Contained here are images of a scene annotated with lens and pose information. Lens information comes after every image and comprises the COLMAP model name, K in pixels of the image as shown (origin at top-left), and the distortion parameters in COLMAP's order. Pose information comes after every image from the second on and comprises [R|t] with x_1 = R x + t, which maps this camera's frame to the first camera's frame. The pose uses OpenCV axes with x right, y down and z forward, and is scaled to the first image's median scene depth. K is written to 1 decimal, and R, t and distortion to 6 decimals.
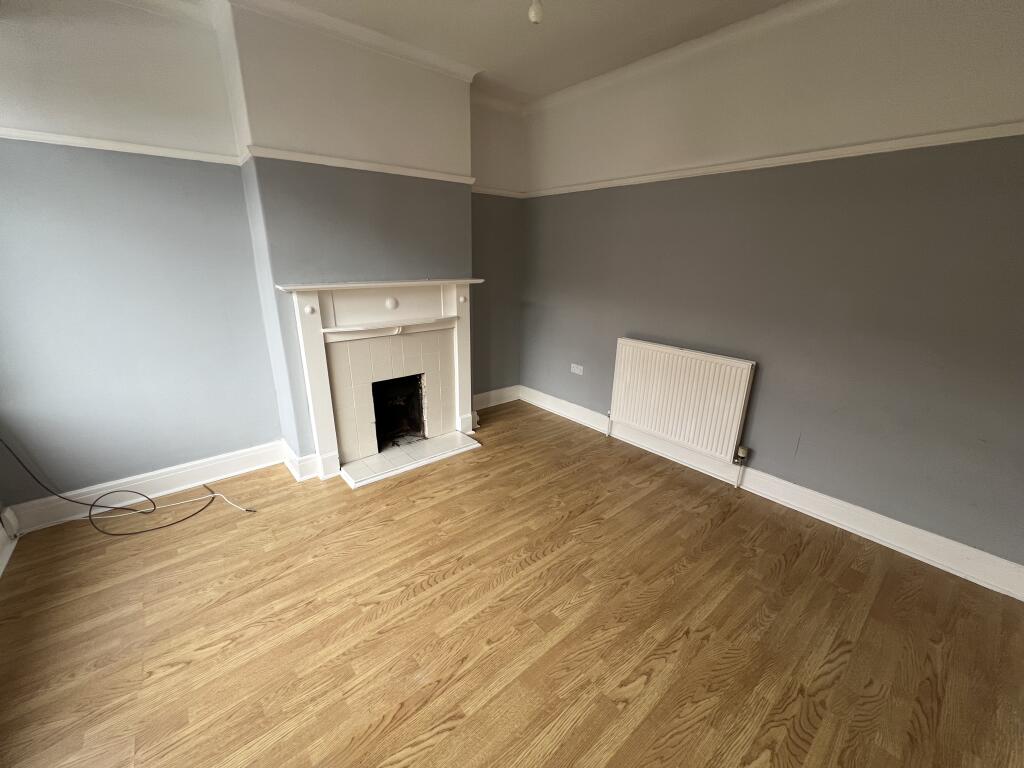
lens RADIAL K [[410.4, 0, 506.3], [0, 410.4, 383.5], [0, 0, 1]] dist [-0.002742, 0.000415]
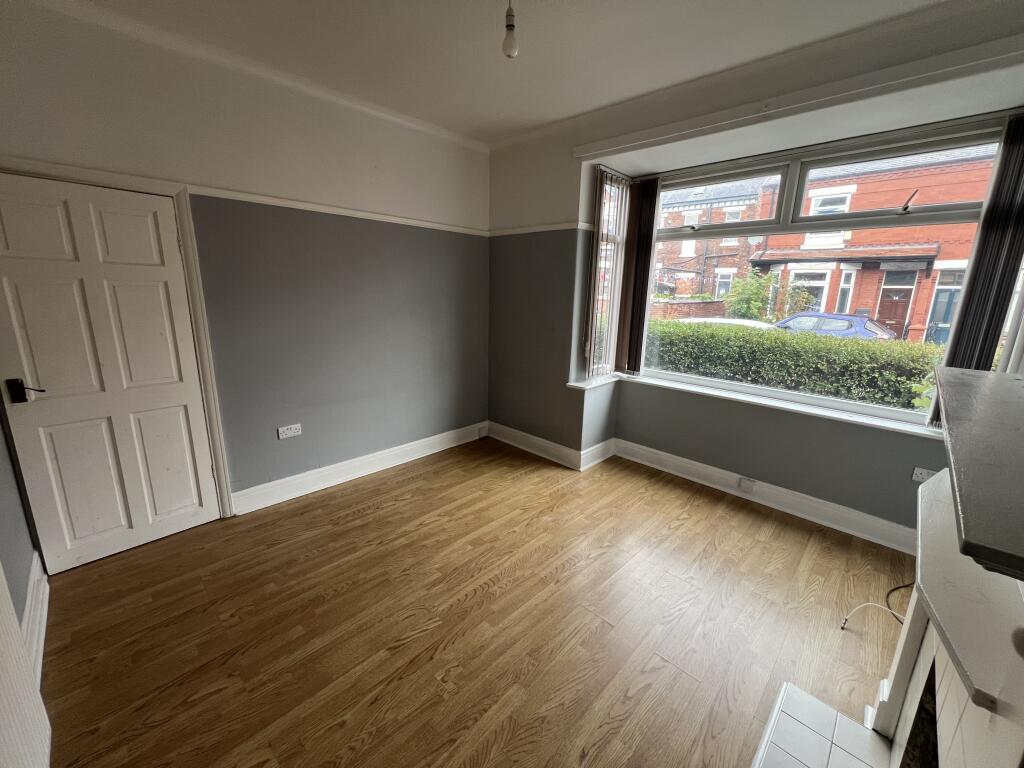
lens RADIAL K [[410.4, 0, 506.6], [0, 410.4, 383.6], [0, 0, 1]] dist [-0.002742, 0.000415]
pose [[-0.993756, -0.012382, -0.110885, 0.130354], [-0.067290, 0.859252, 0.507108, -0.501113], [0.088999, 0.511403, -0.854720, 1.564565]]
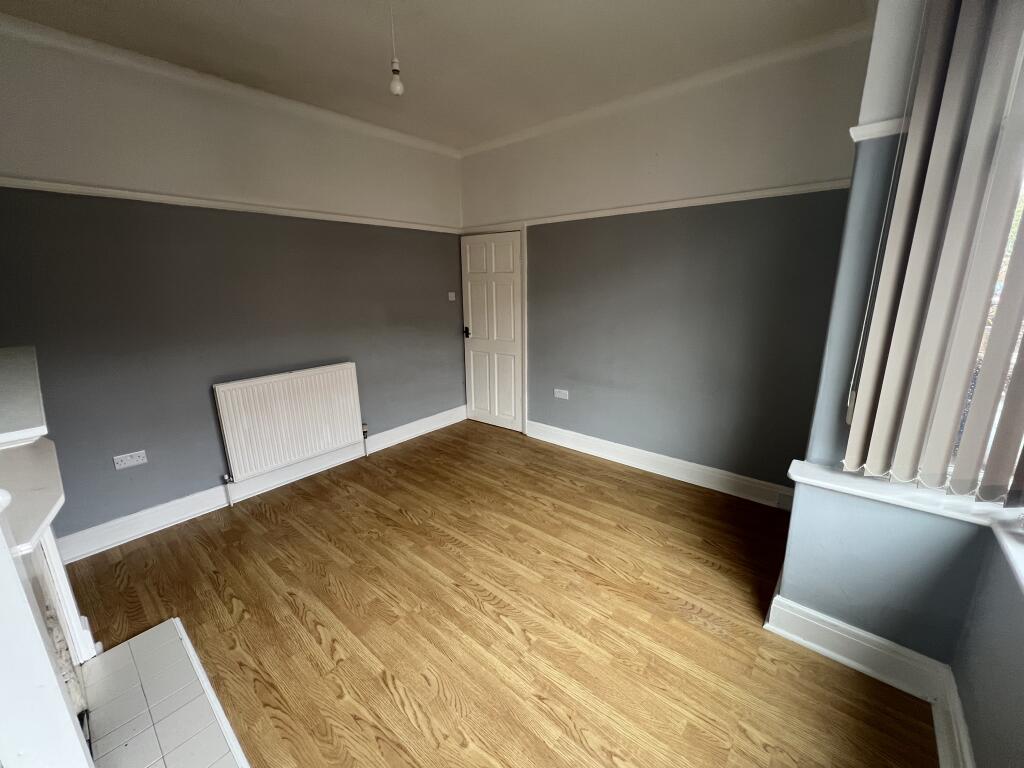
lens RADIAL K [[410.4, 0, 511.8], [0, 410.4, 381.8], [0, 0, 1]] dist [-0.002742, 0.000415]
pose [[-0.177157, -0.247916, 0.952446, -0.936803], [0.310036, 0.904423, 0.293083, -0.266233], [-0.934074, 0.347214, -0.083362, 0.760285]]
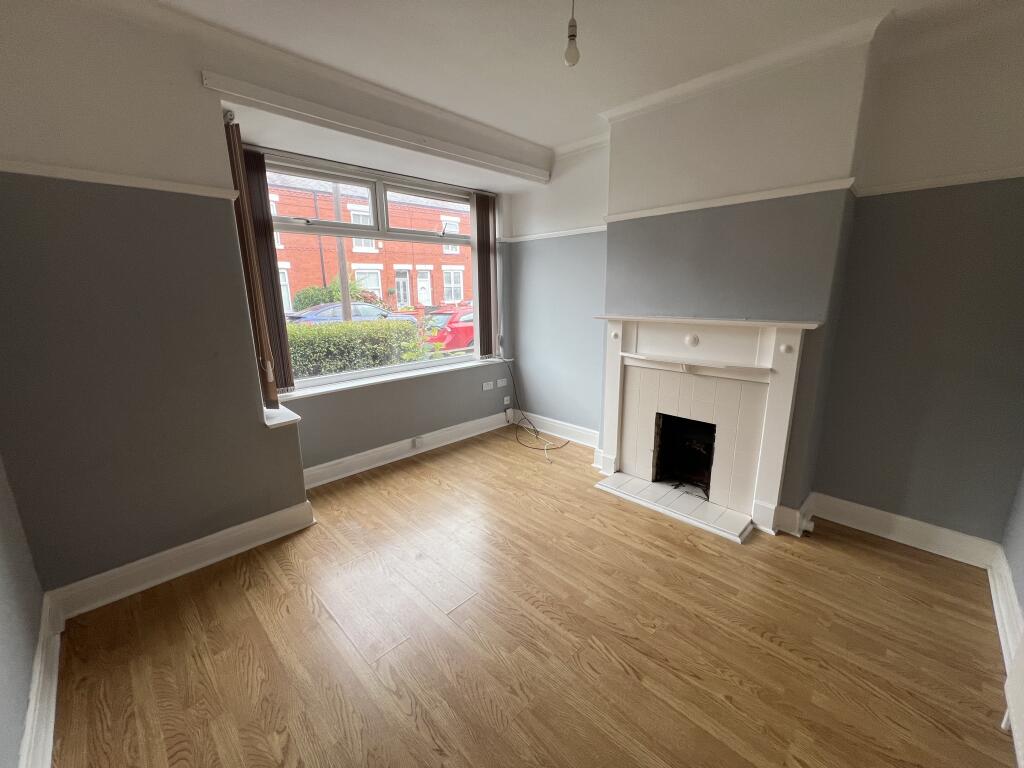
lens RADIAL K [[410.4, 0, 511.2], [0, 410.4, 383.3], [0, 0, 1]] dist [-0.002742, 0.000415]
pose [[0.093971, 0.208926, -0.973406, 0.854027], [-0.287927, 0.941654, 0.174315, -0.196647], [0.953031, 0.263889, 0.148643, 0.648189]]
